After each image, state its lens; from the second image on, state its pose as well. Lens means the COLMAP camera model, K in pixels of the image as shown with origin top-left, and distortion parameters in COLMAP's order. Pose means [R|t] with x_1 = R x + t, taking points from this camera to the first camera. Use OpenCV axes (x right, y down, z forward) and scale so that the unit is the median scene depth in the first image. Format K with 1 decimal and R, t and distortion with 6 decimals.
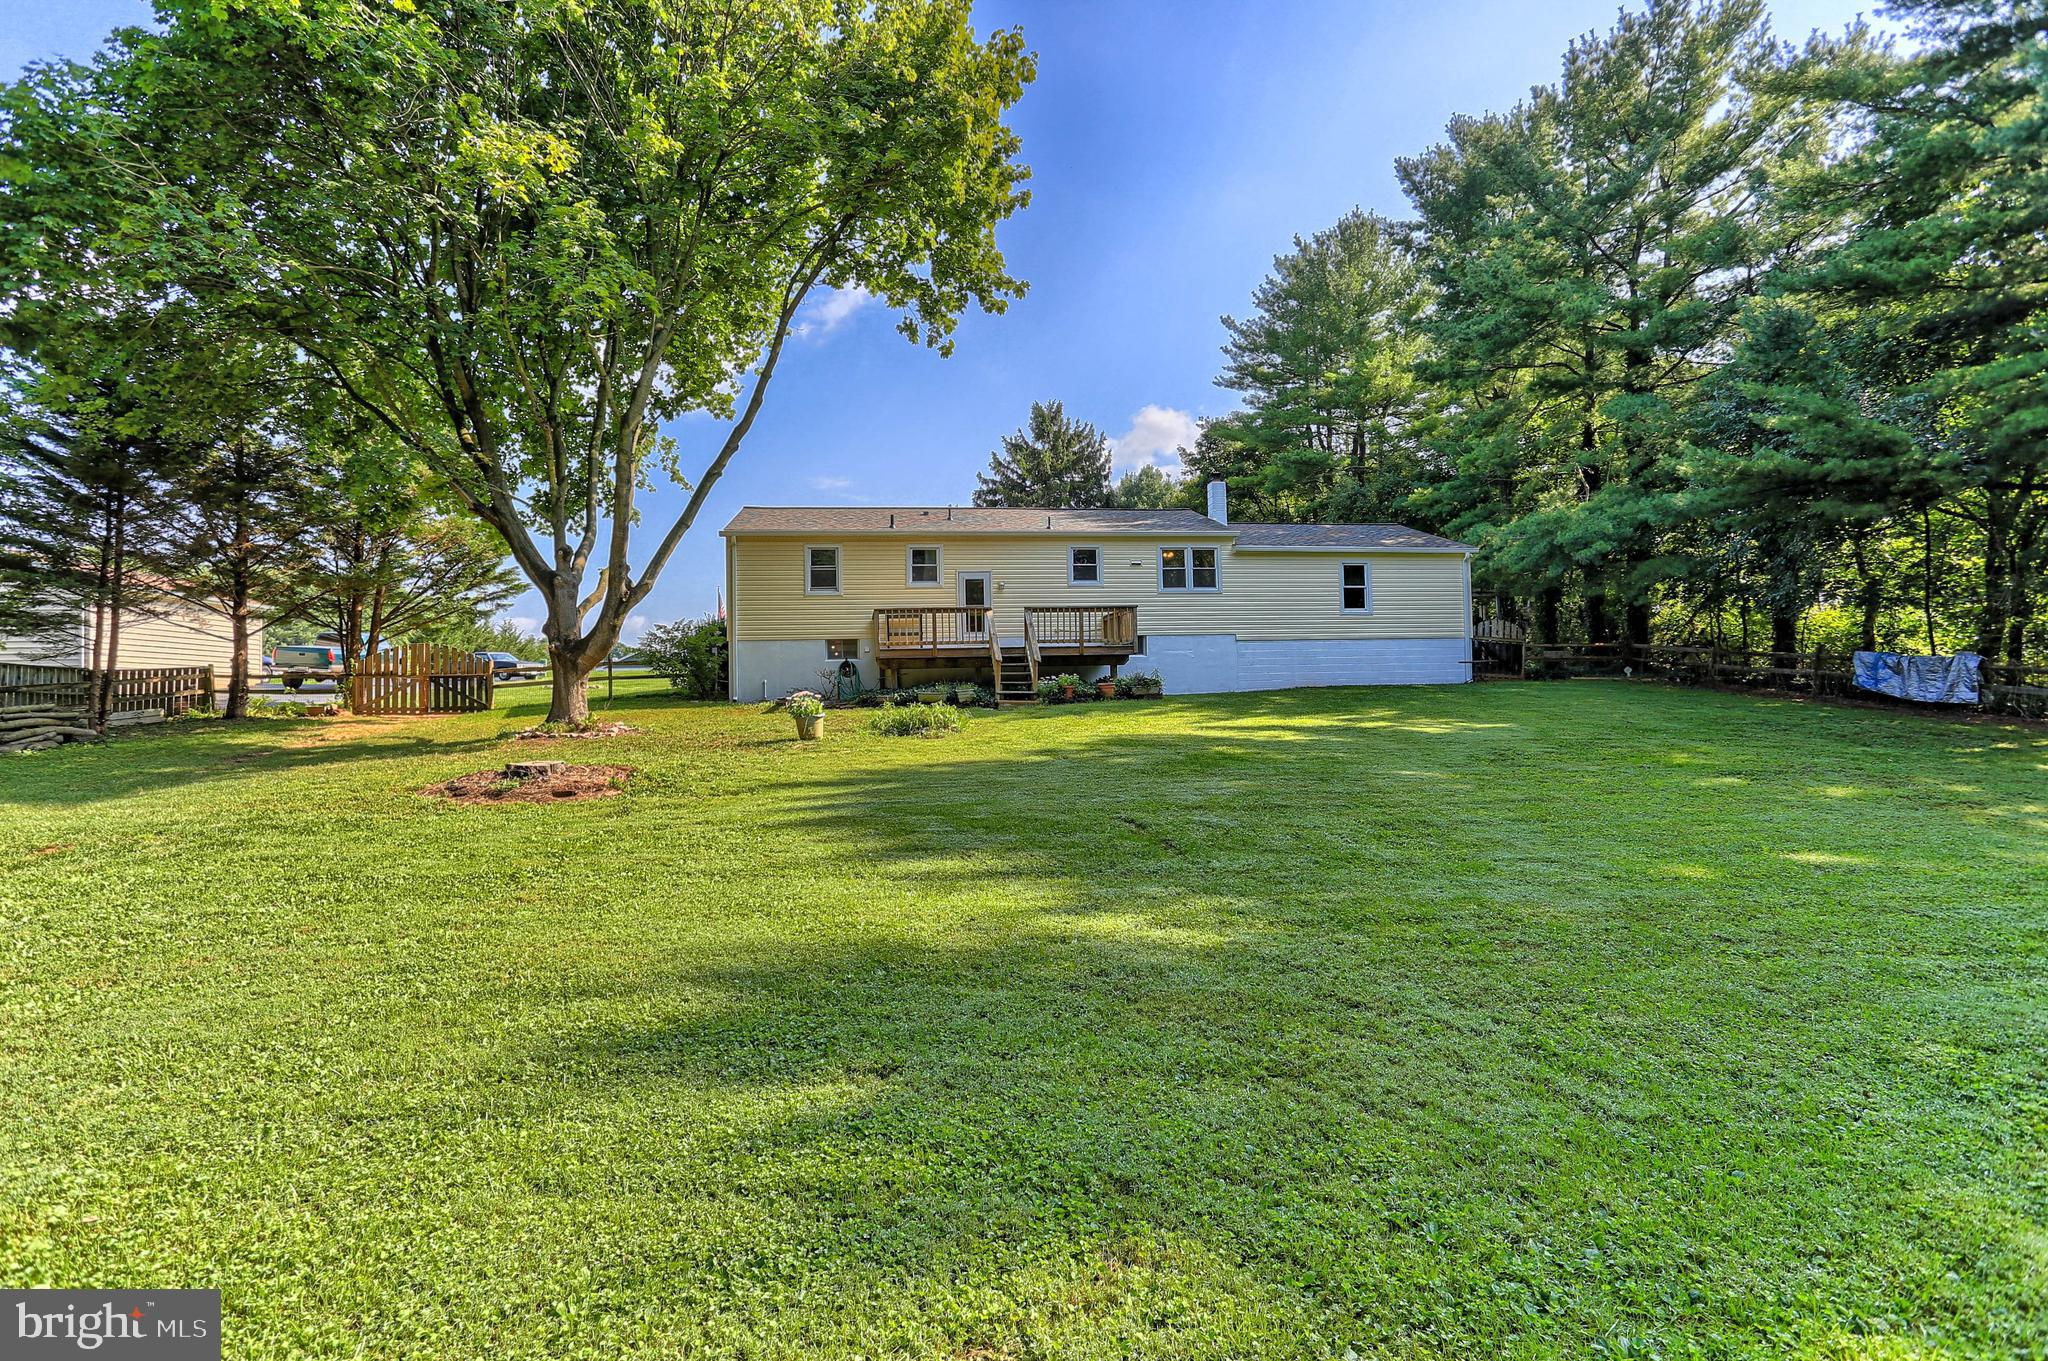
lens RADIAL K [[985.7, 0, 1020.7], [0, 985.7, 669.1], [0, 0, 1]] dist [-0.044895, 0.028319]
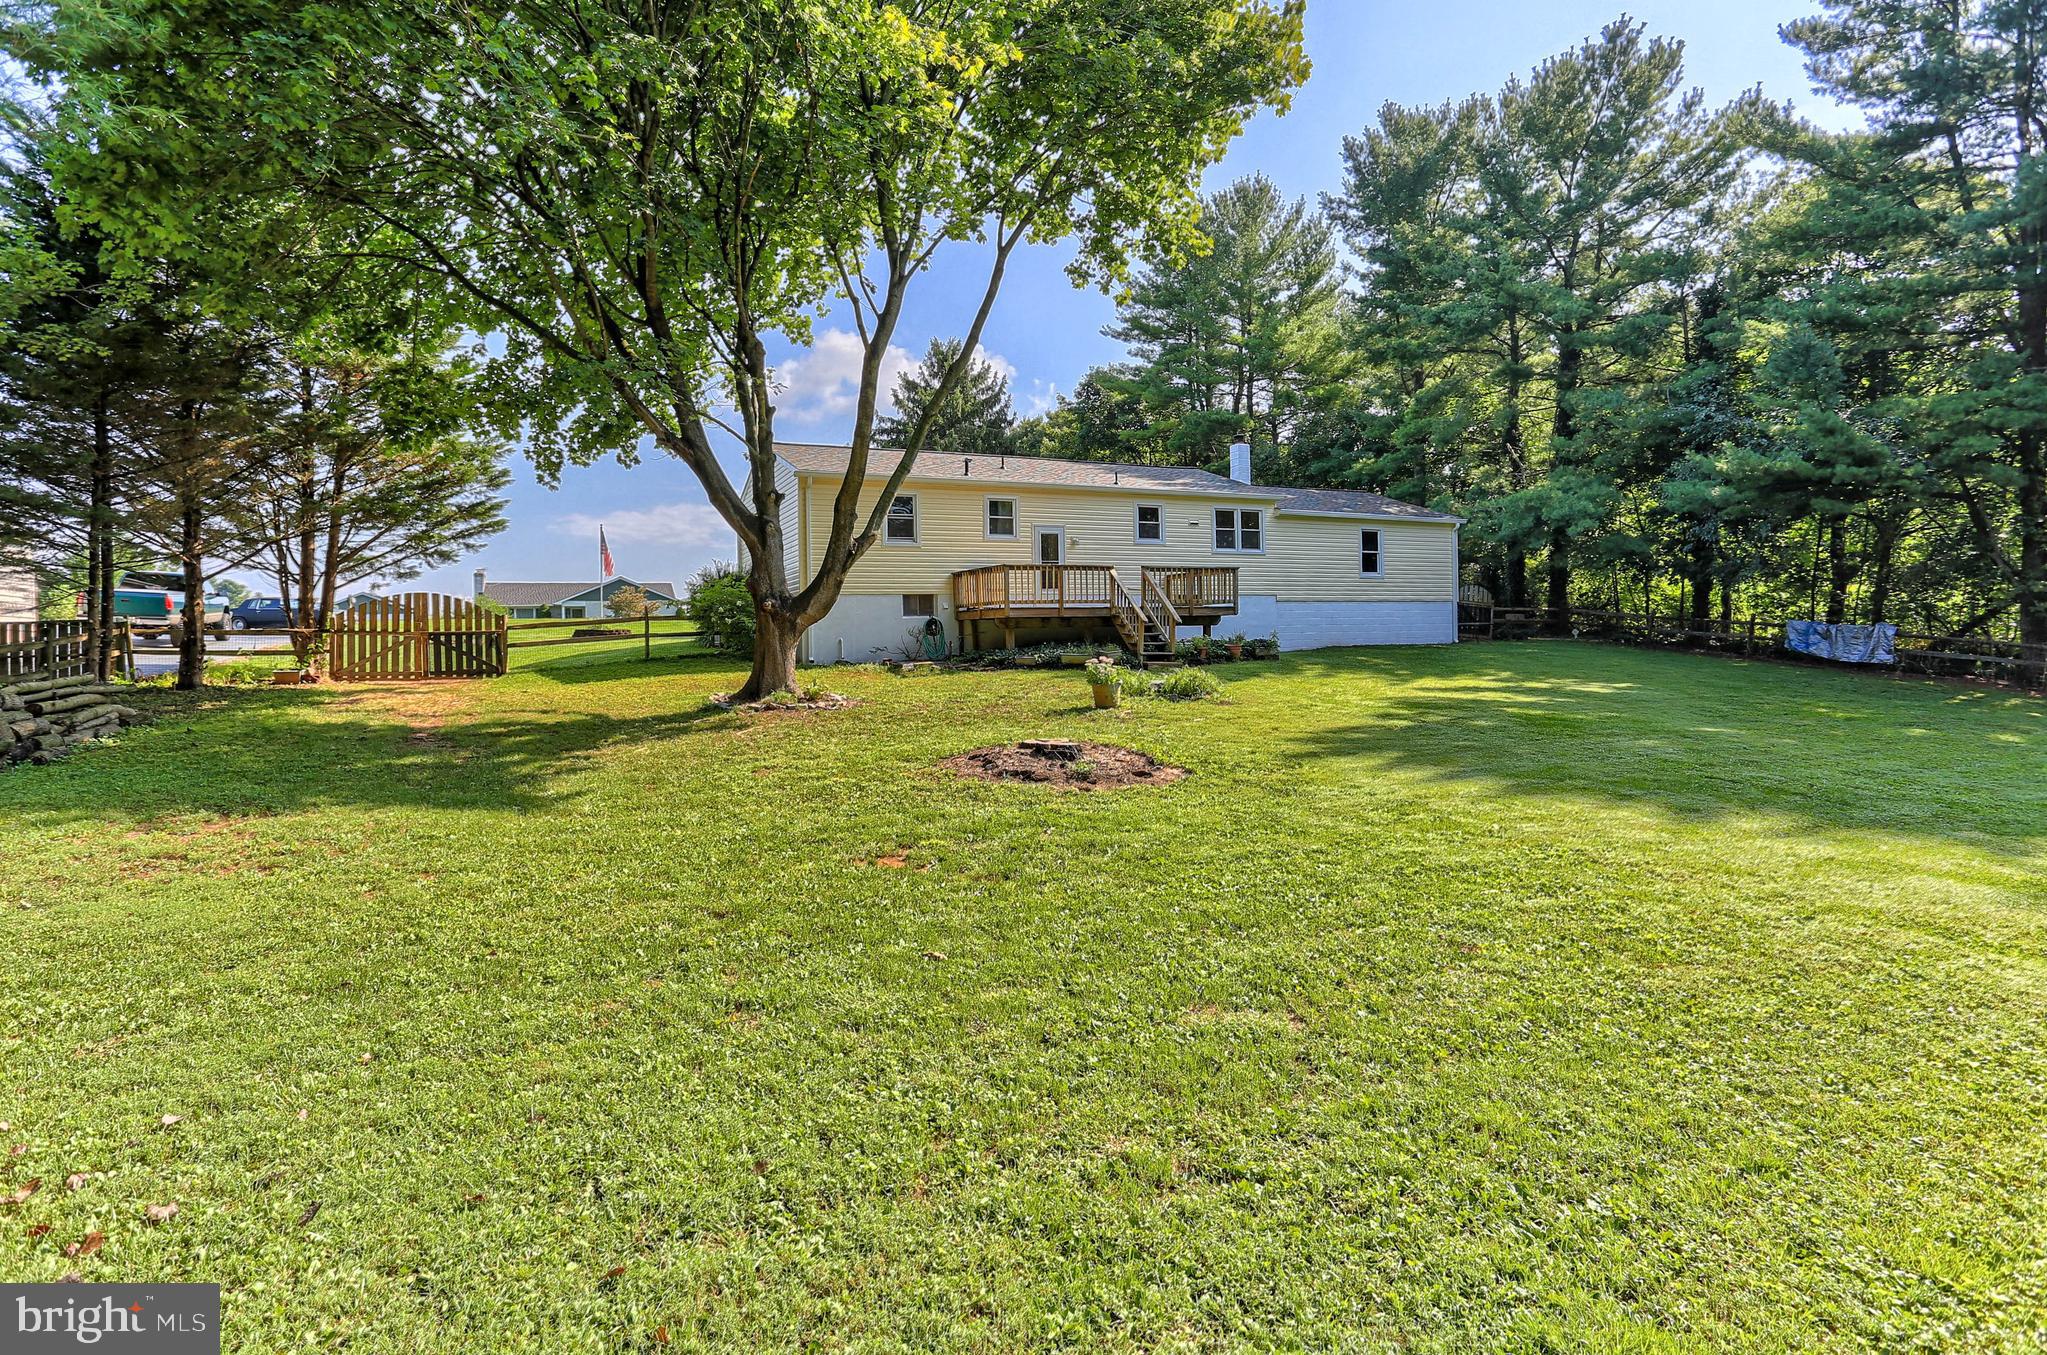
lens RADIAL K [[1042.8, 0, 1025.5], [0, 1042.8, 656.0], [0, 0, 1]] dist [-0.033327, -0.000068]
pose [[0.958159, -0.001233, 0.286233, -0.354648], [-0.009238, 0.999337, 0.035230, -0.007997], [-0.286087, -0.036400, 0.957512, 0.029293]]
